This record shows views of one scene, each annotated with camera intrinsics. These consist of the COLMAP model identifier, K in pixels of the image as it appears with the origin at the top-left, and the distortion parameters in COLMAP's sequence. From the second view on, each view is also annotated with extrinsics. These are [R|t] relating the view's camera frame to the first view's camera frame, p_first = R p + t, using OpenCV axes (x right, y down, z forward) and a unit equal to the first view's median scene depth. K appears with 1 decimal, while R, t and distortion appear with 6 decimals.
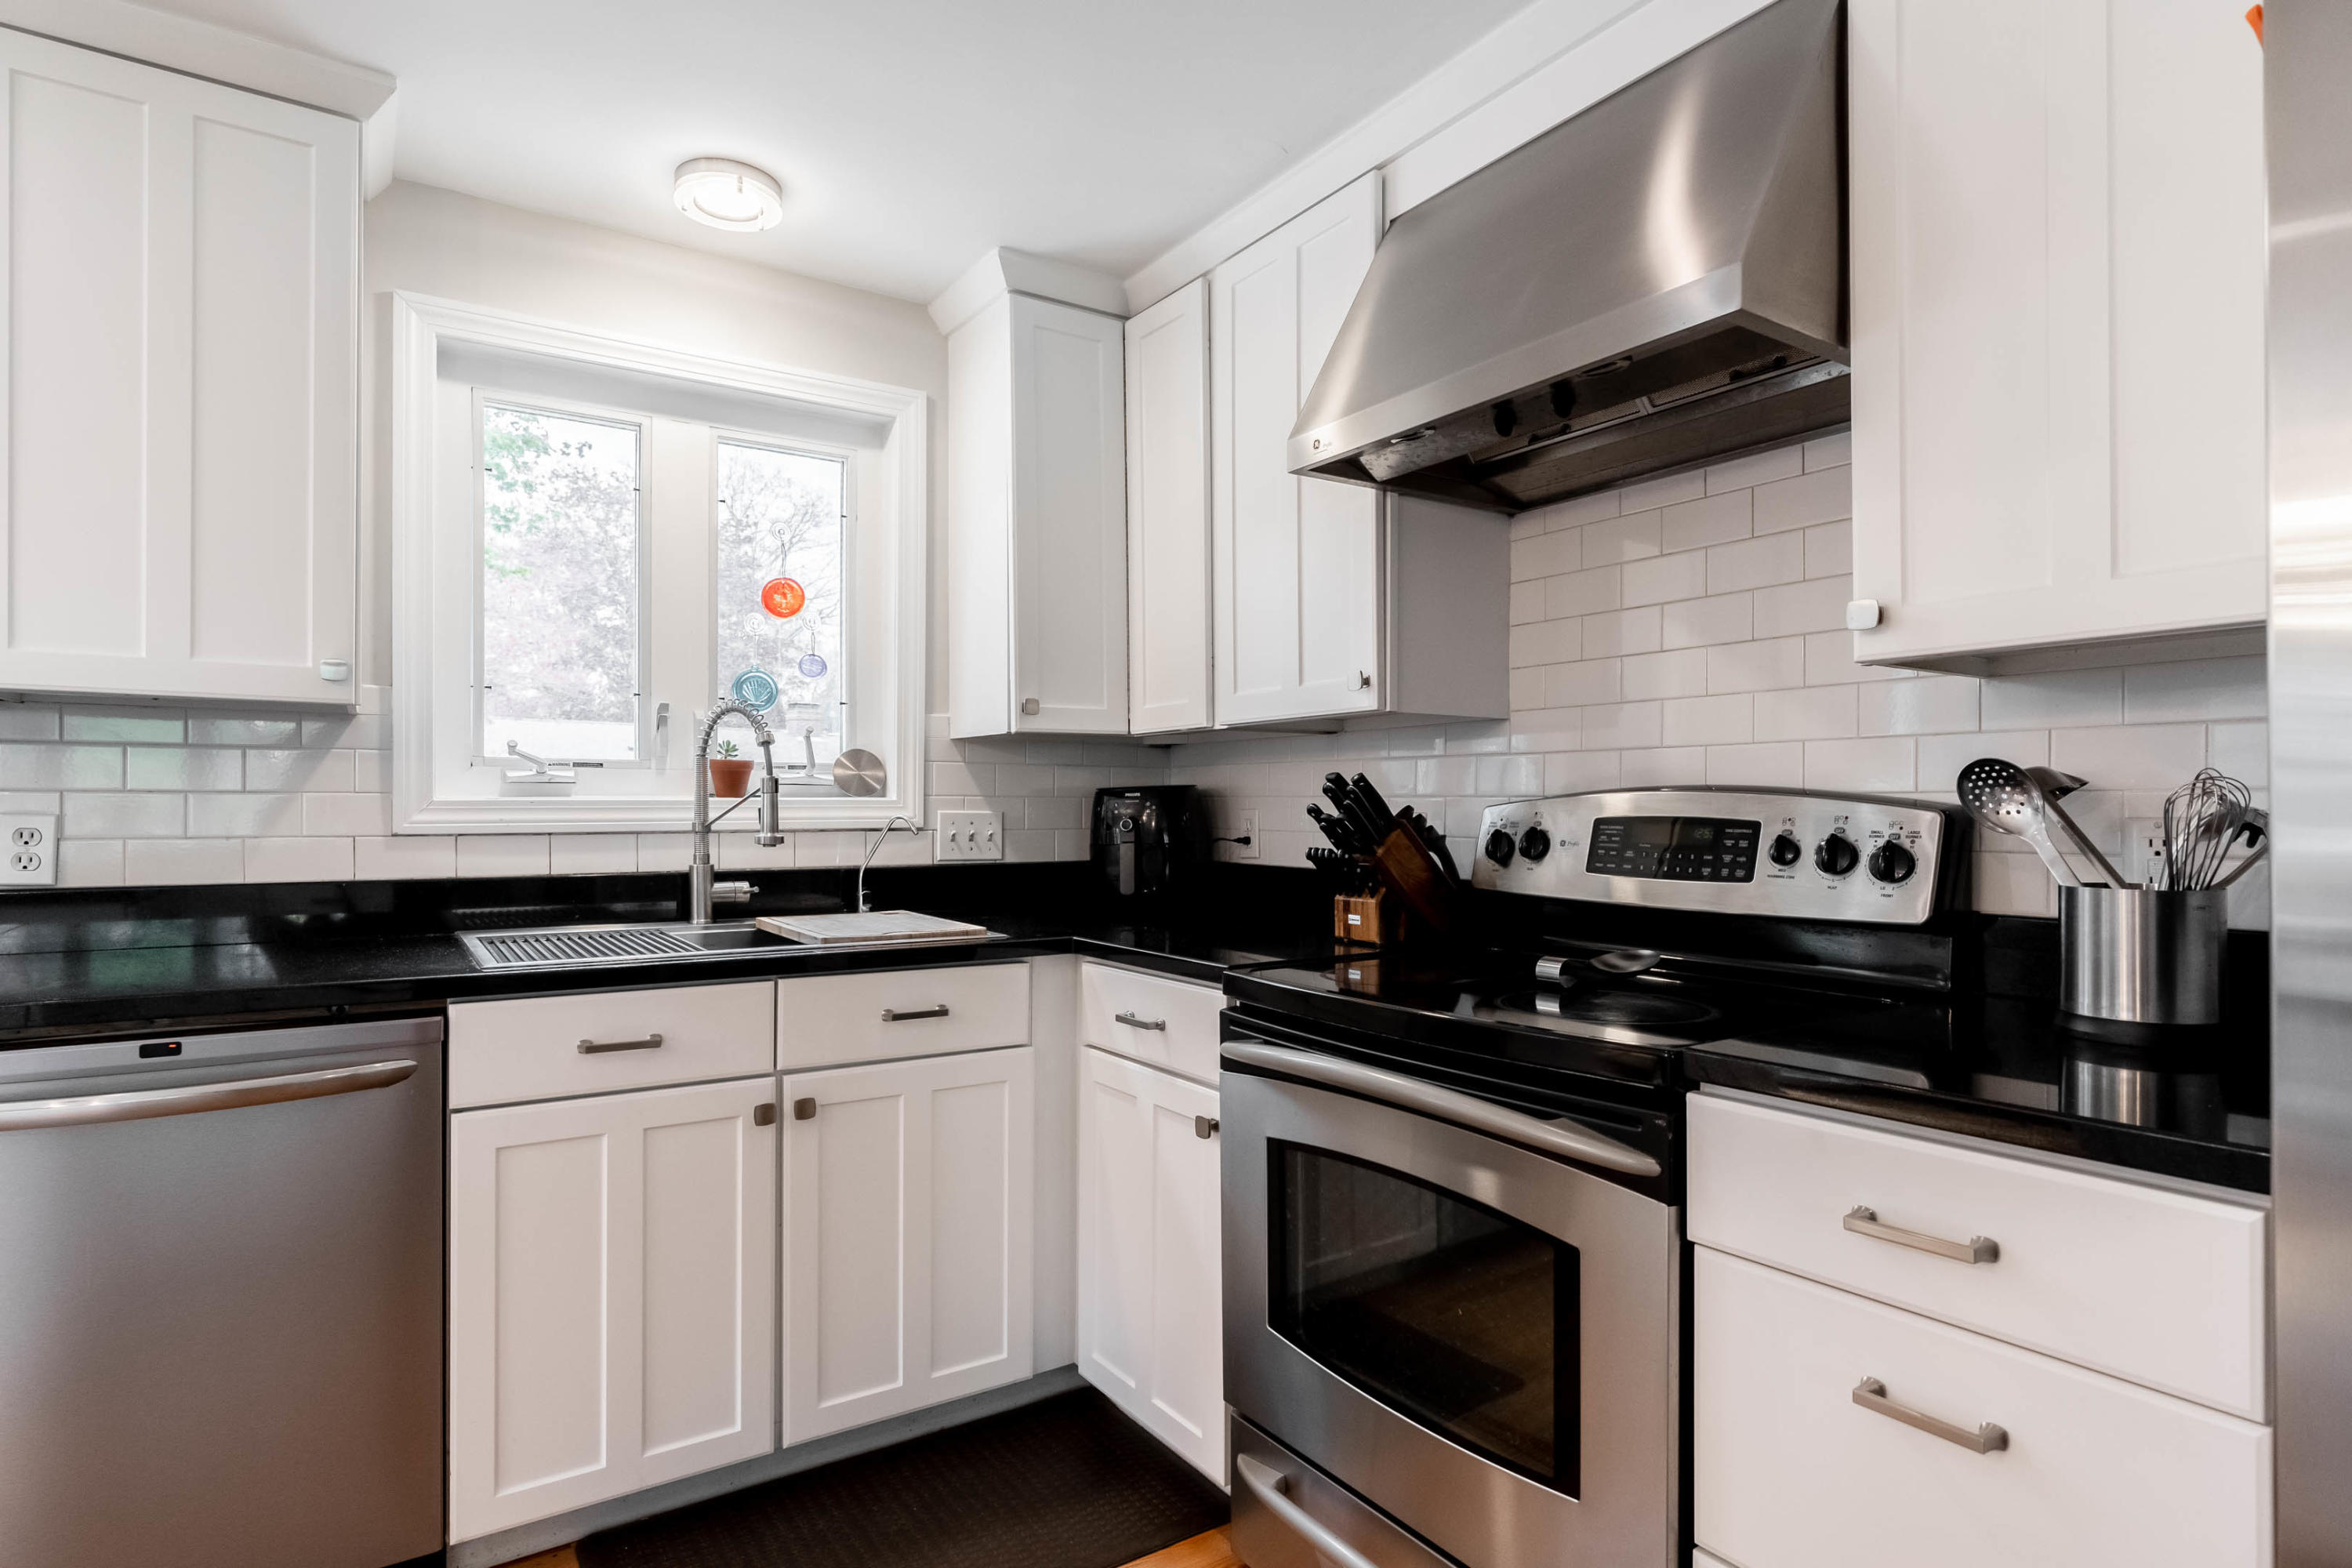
lens RADIAL K [[1218.5, 0, 1186.4], [0, 1218.5, 806.1], [0, 0, 1]] dist [0.001845, 0.000721]
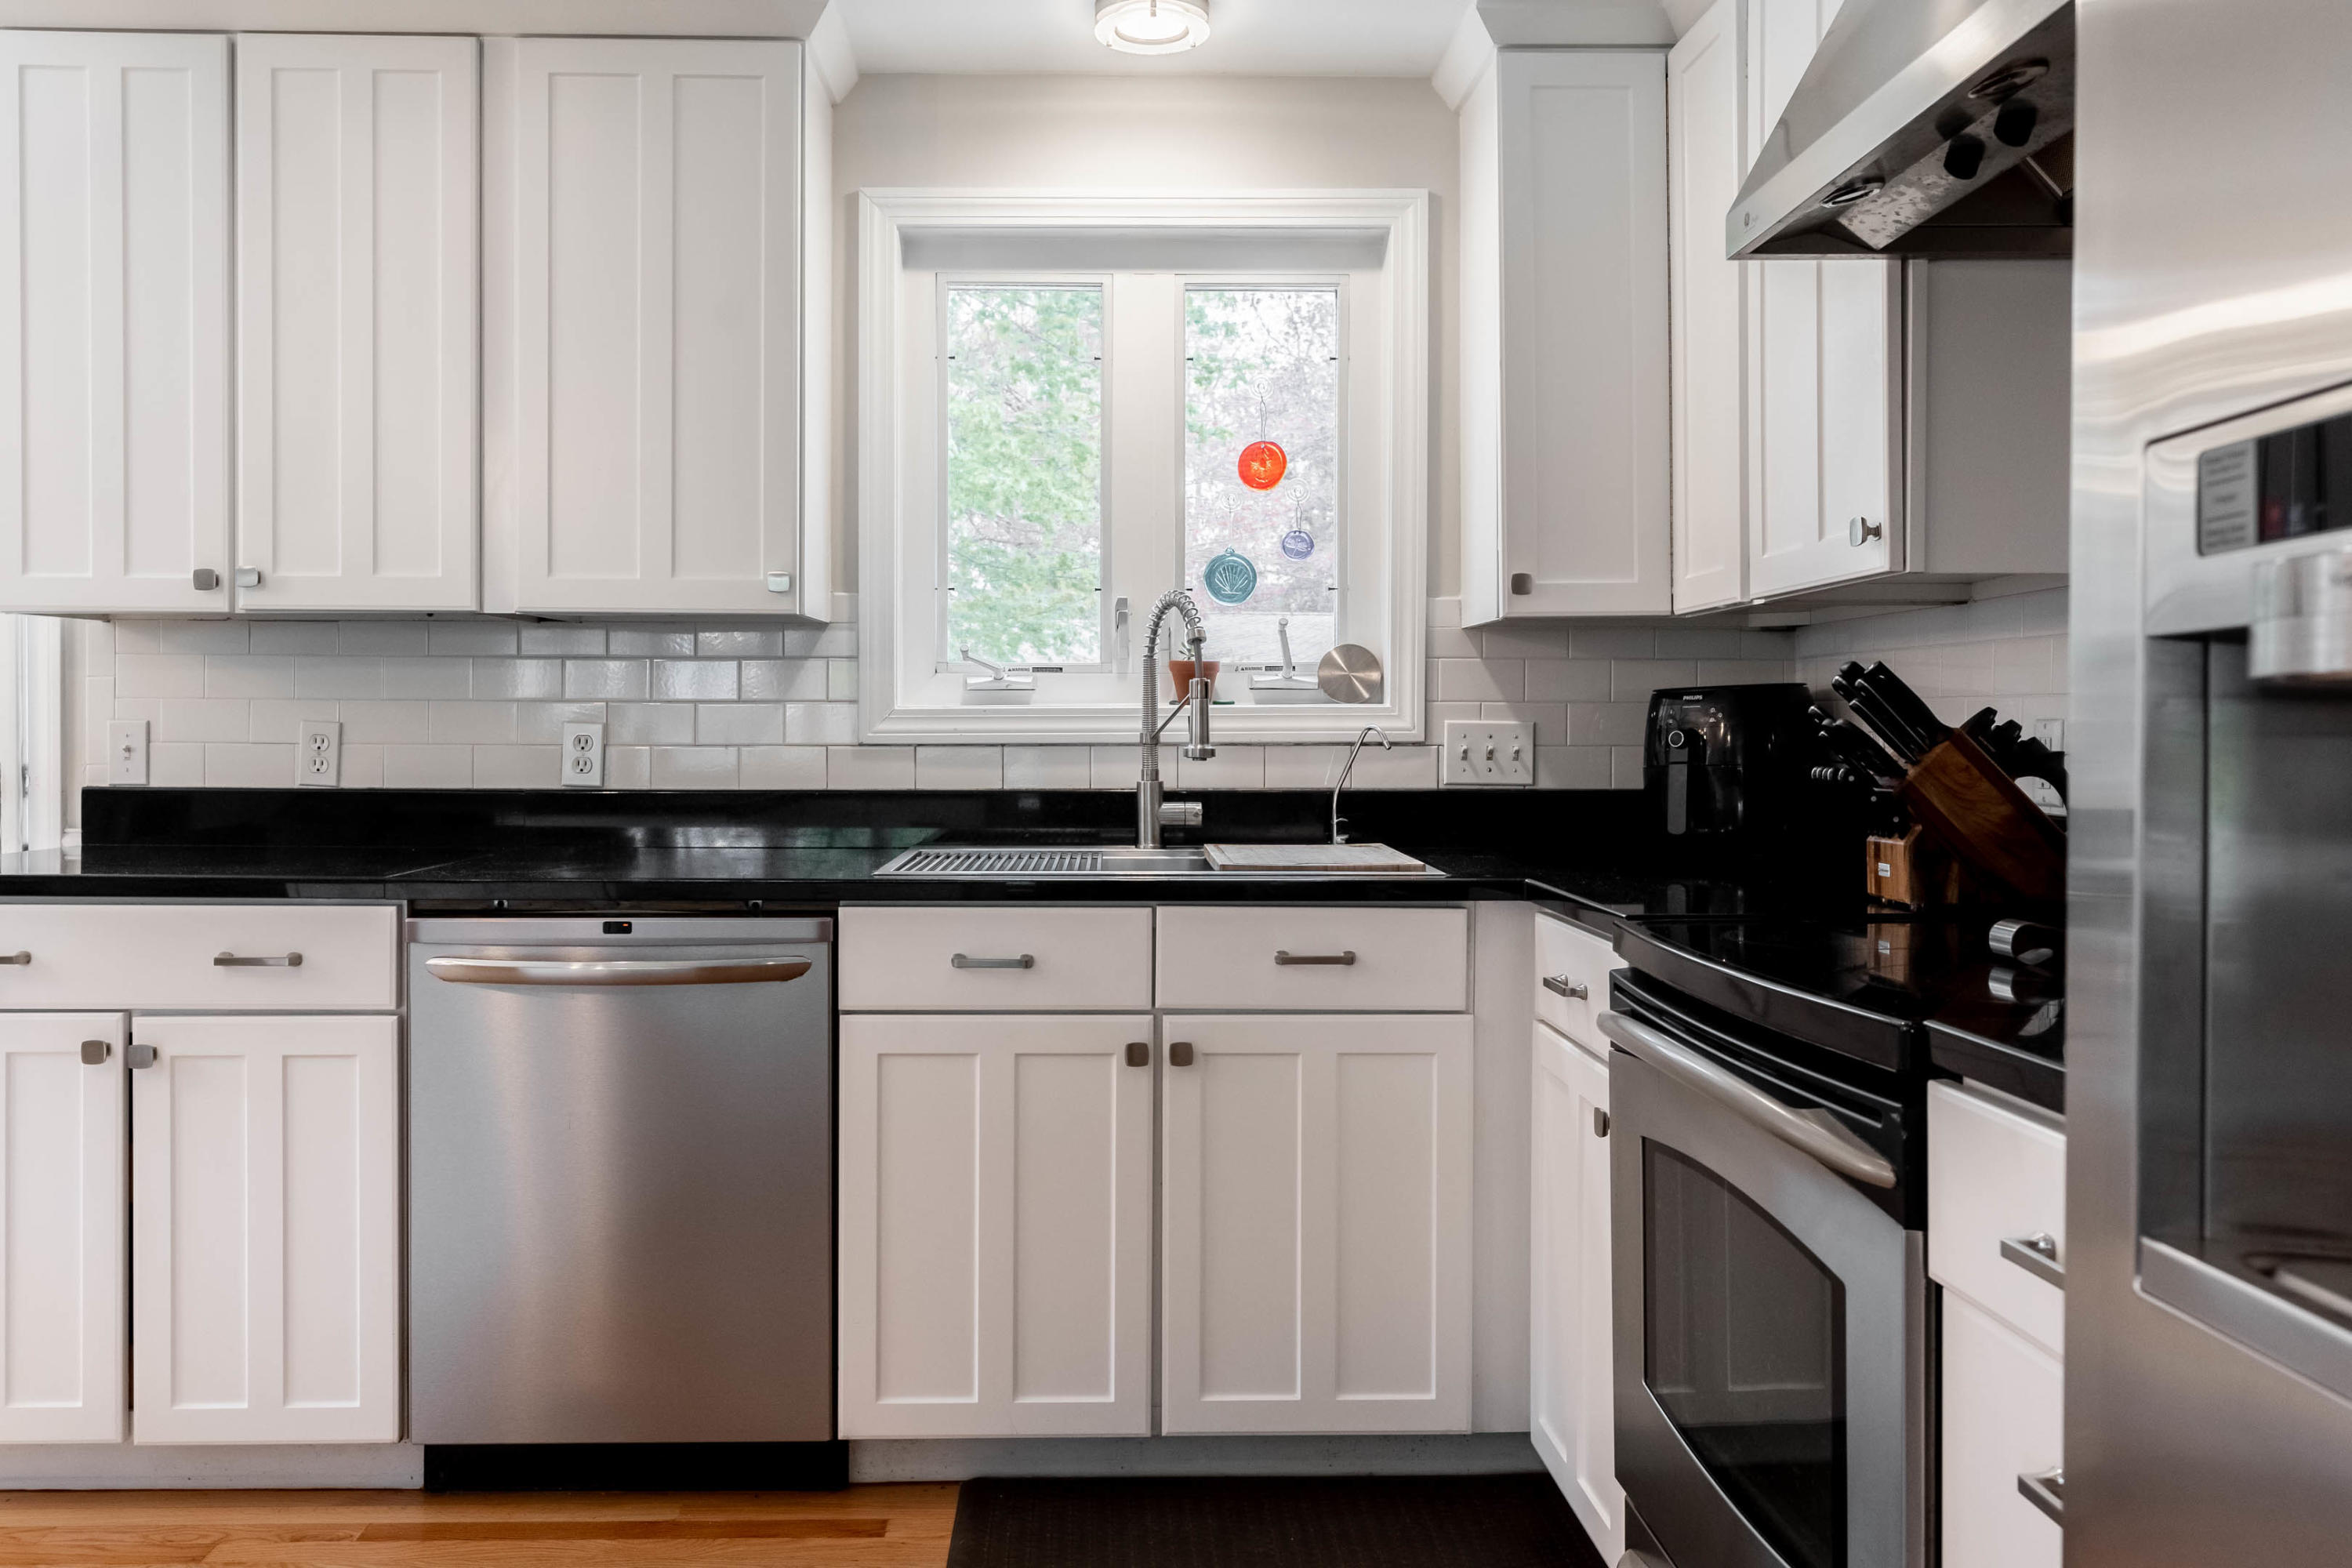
lens RADIAL K [[1829.7, 0, 1168.6], [0, 1829.7, 722.8], [0, 0, 1]] dist [0.017192, 0.002936]
pose [[0.845326, -0.002135, -0.534247, 0.361344], [0.000569, 0.999995, -0.003097, 0.011638], [0.534251, 0.002315, 0.845323, -0.117151]]
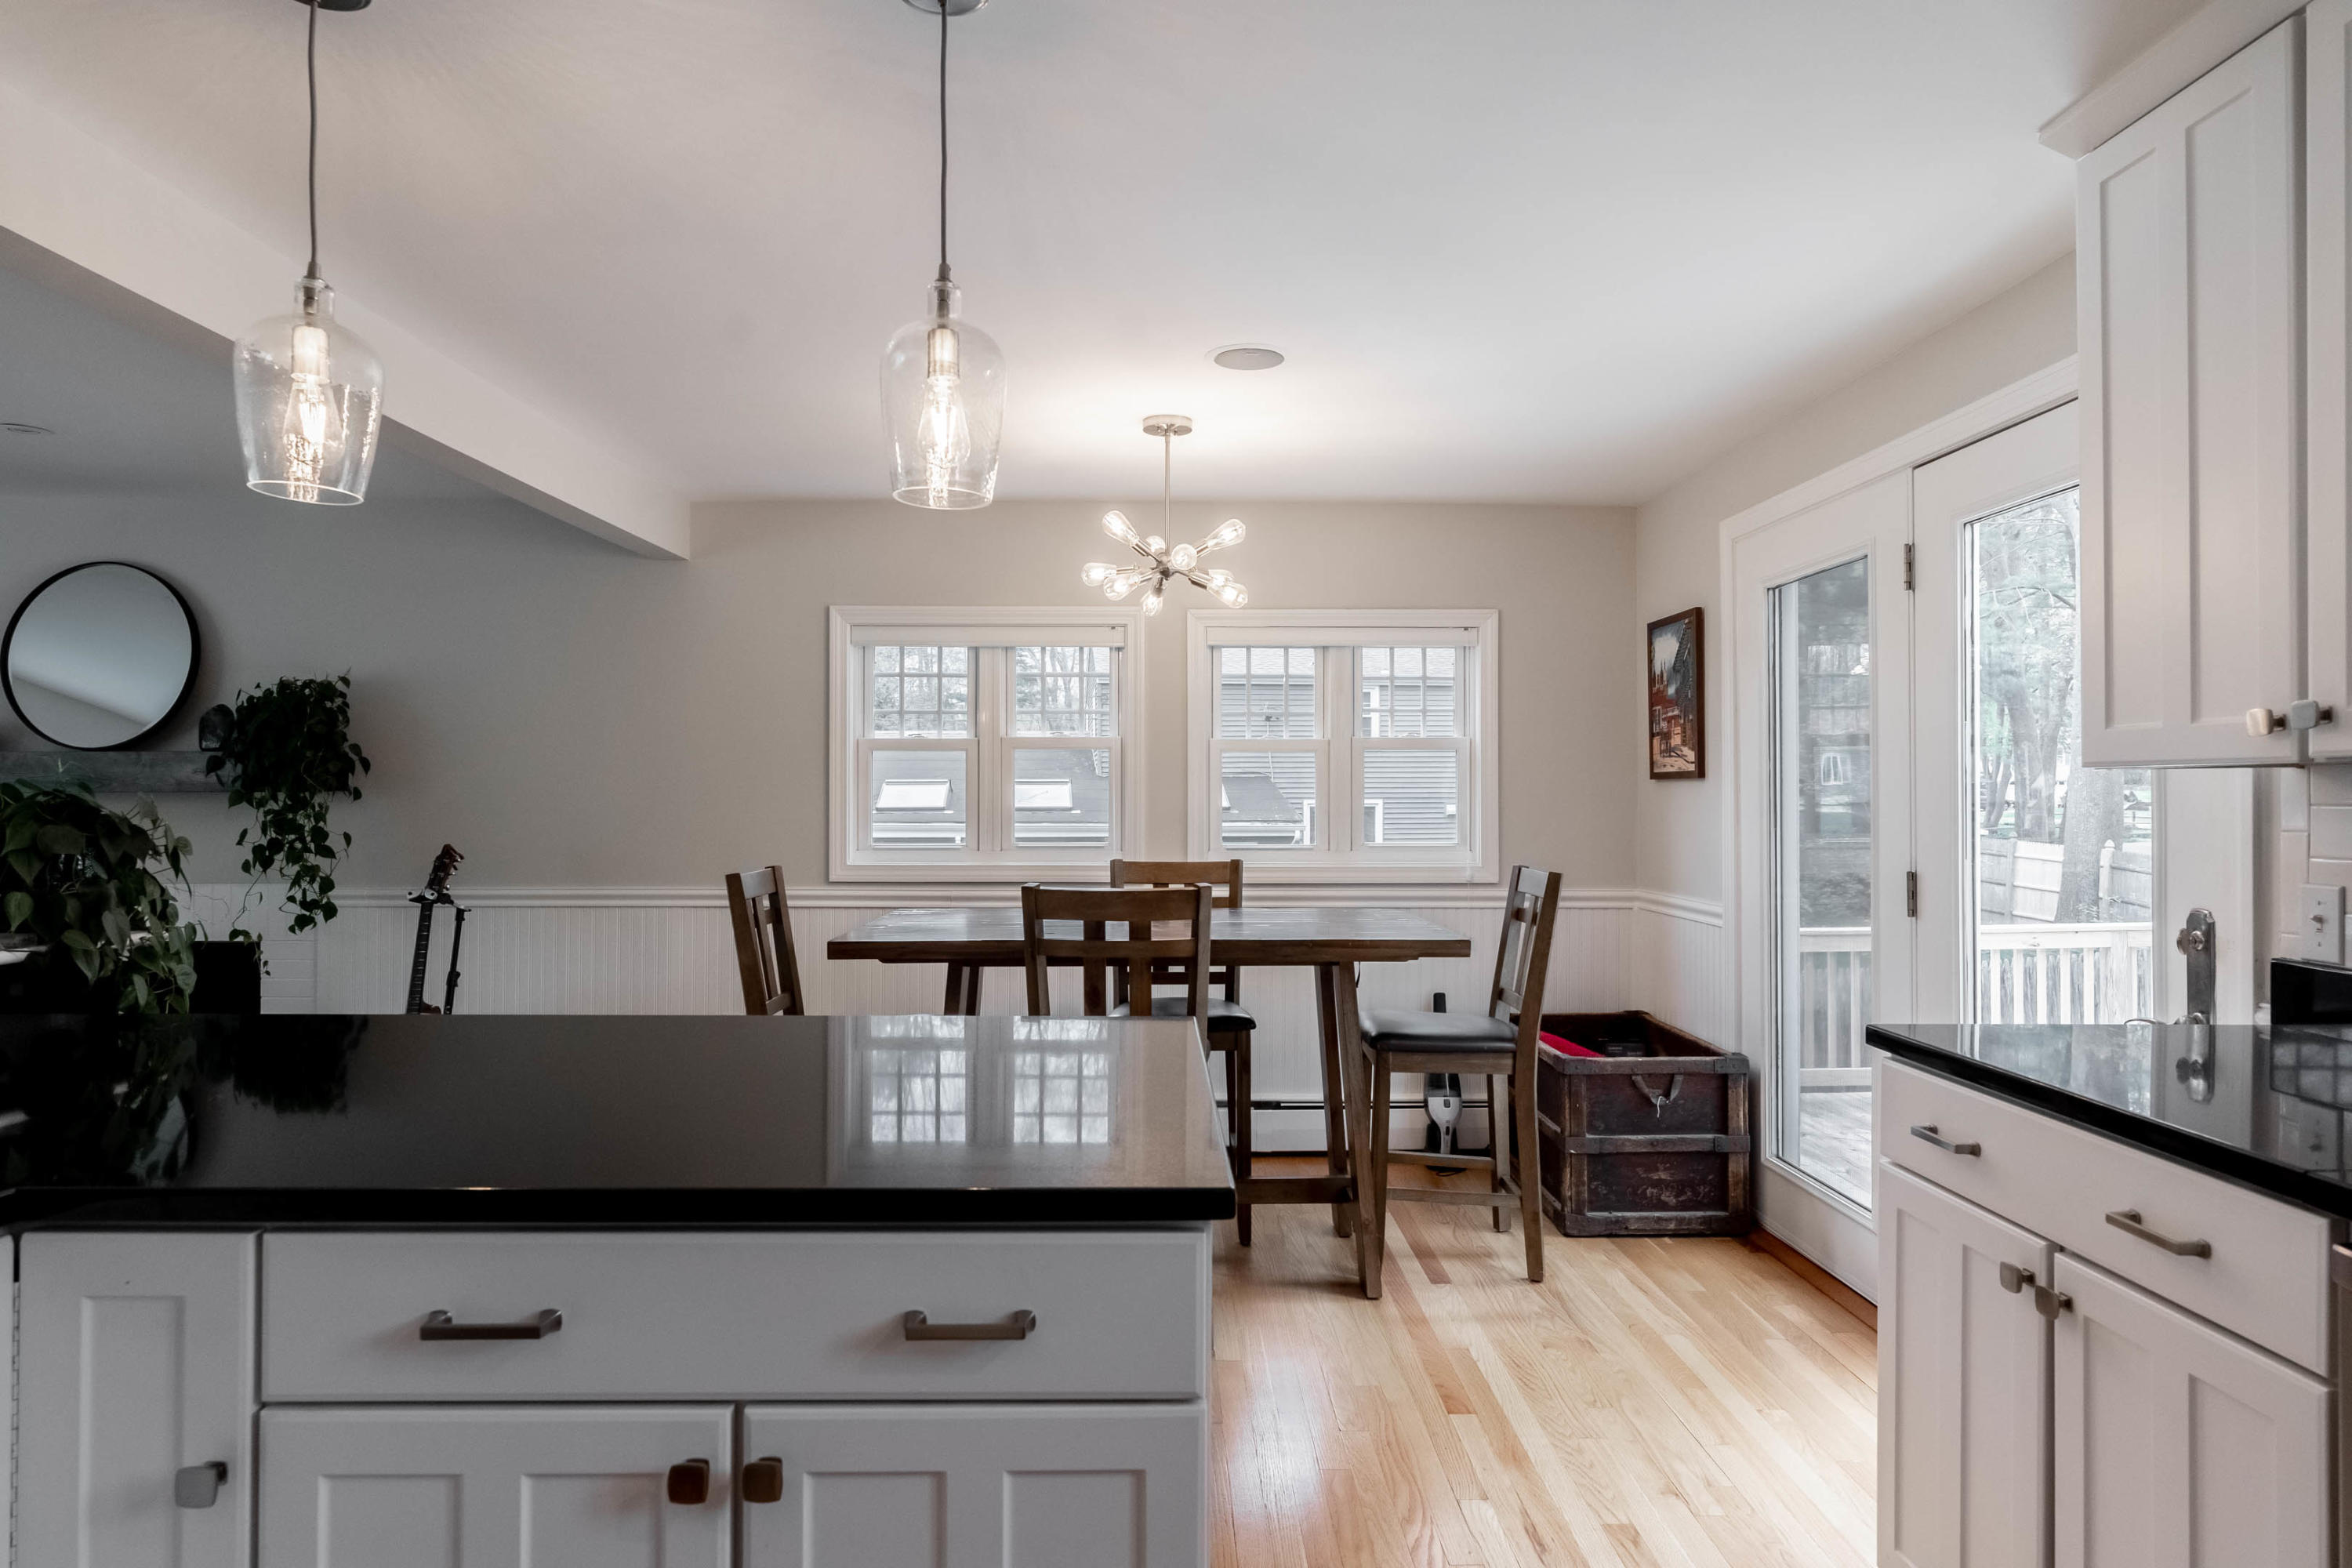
lens RADIAL K [[1335.4, 0, 1177.4], [0, 1335.4, 793.4], [0, 0, 1]] dist [0.001584, 0.000679]
pose [[-0.532404, -0.007003, -0.846461, 0.037060], [-0.001312, 0.999971, -0.007447, -0.051107], [0.846489, -0.002854, -0.532398, 0.527939]]
